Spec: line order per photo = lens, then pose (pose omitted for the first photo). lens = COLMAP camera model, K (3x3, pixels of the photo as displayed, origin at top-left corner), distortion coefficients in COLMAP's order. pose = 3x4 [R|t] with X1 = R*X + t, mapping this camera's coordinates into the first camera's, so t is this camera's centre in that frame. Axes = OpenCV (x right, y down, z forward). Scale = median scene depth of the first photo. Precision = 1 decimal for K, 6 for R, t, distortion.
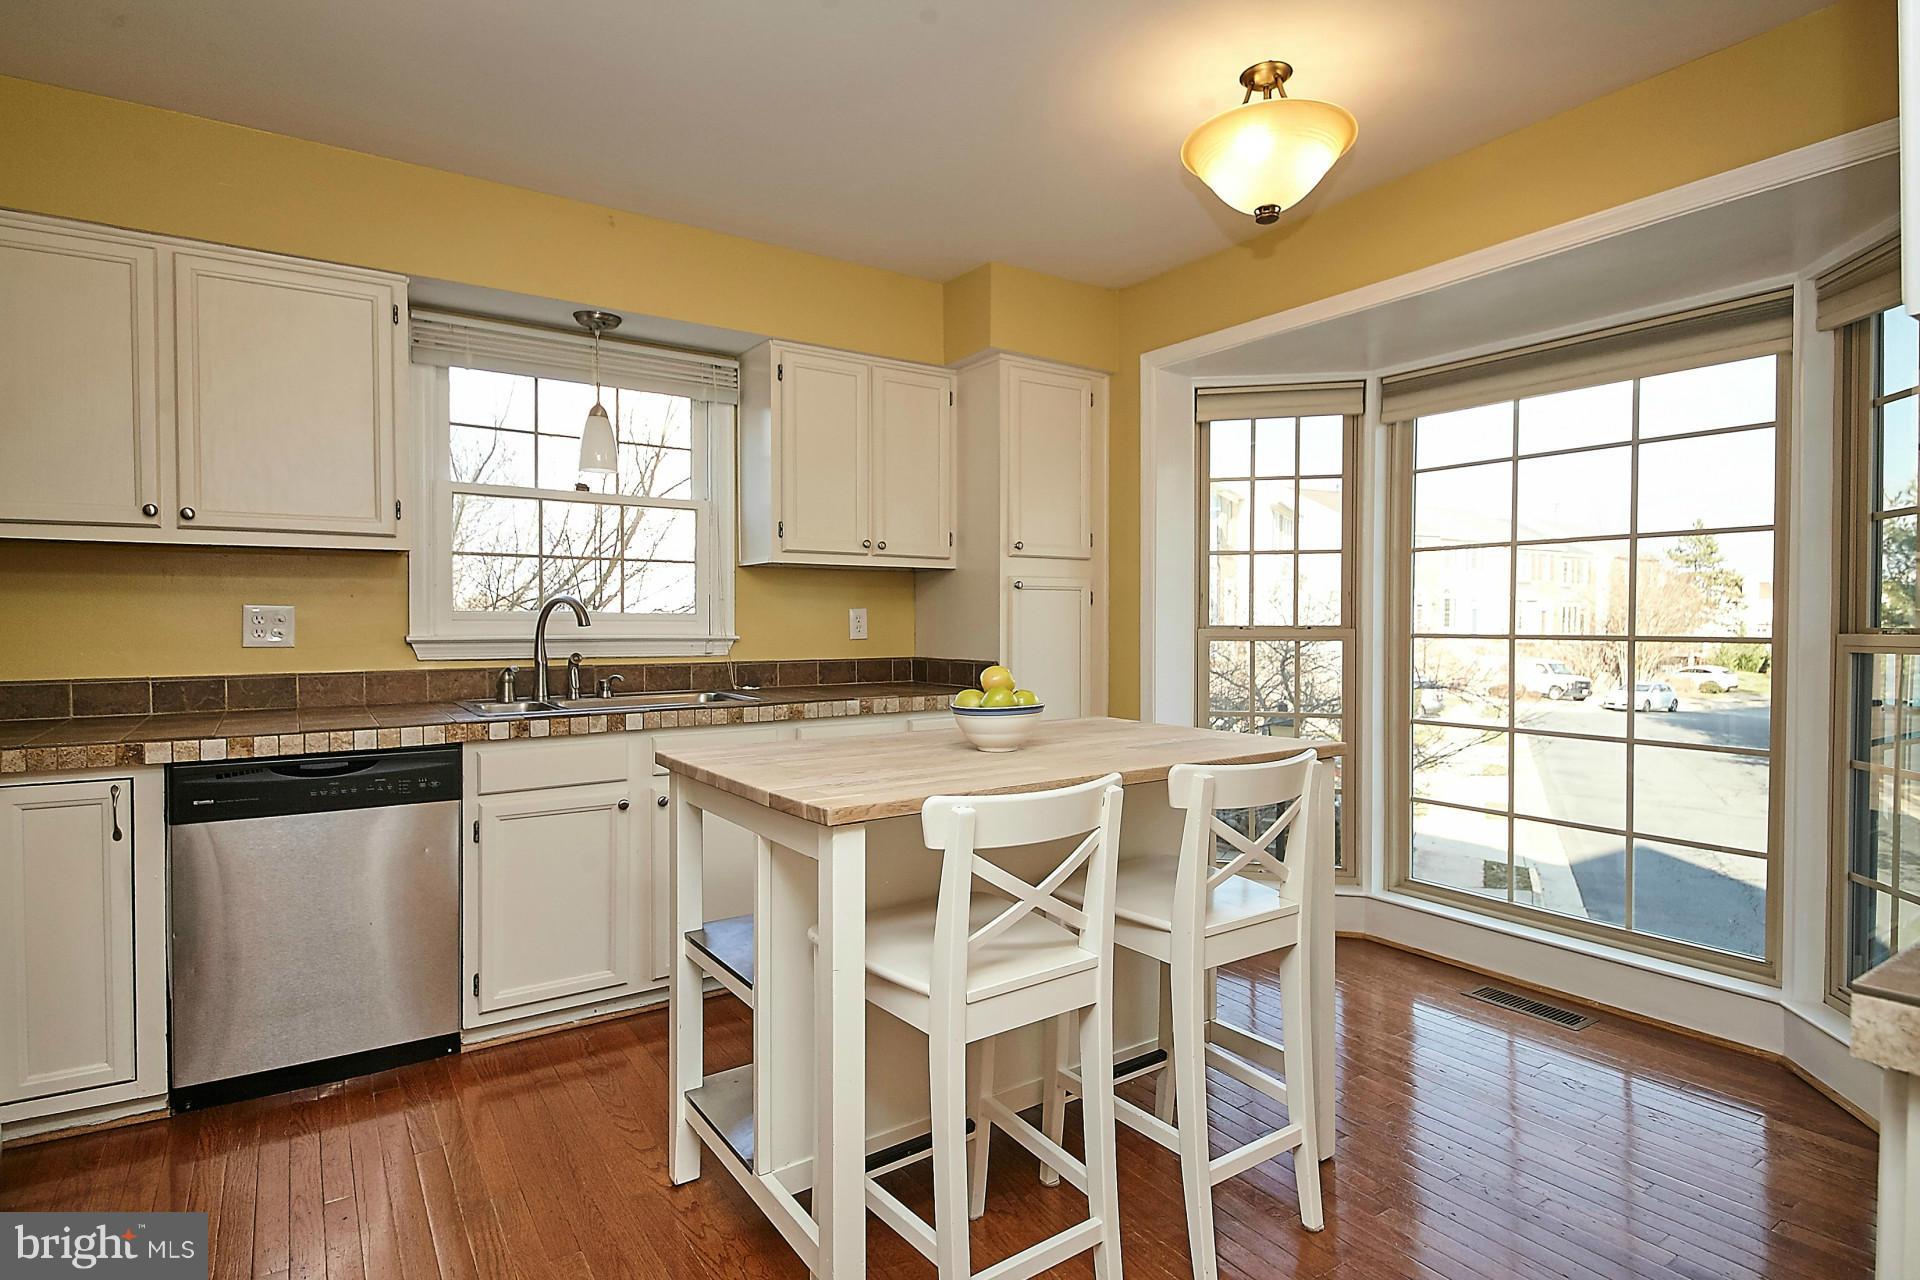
lens RADIAL K [[1010.1, 0, 977.4], [0, 1010.1, 638.9], [0, 0, 1]] dist [0.022205, 0.000289]
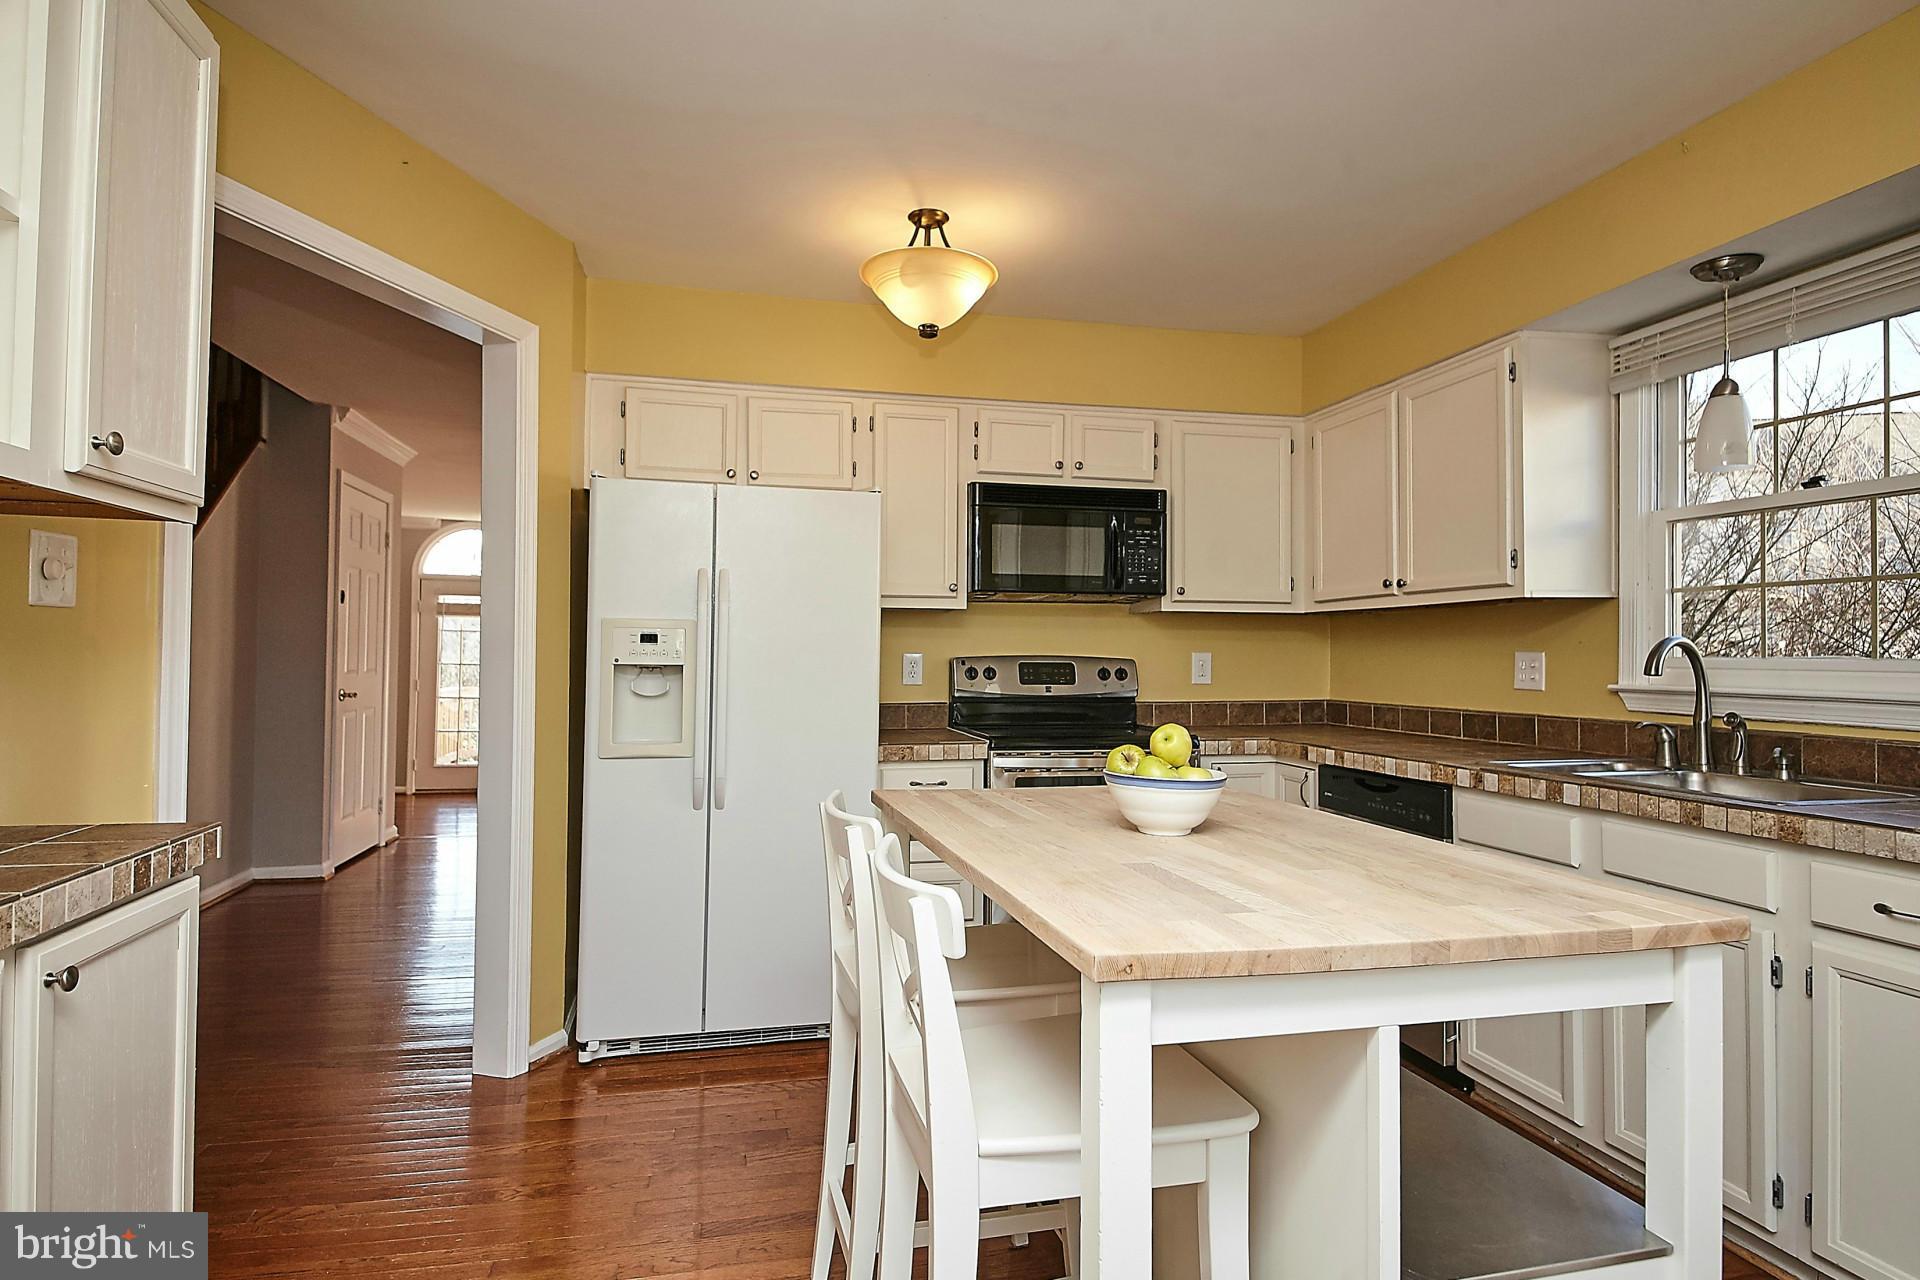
lens RADIAL K [[1010.1, 0, 977.4], [0, 1010.1, 638.9], [0, 0, 1]] dist [0.022205, 0.000289]
pose [[-0.341413, -0.021862, -0.939659, 0.596465], [-0.030860, 0.999451, -0.012040, -0.016493], [0.939406, 0.024888, -0.341901, 0.870900]]
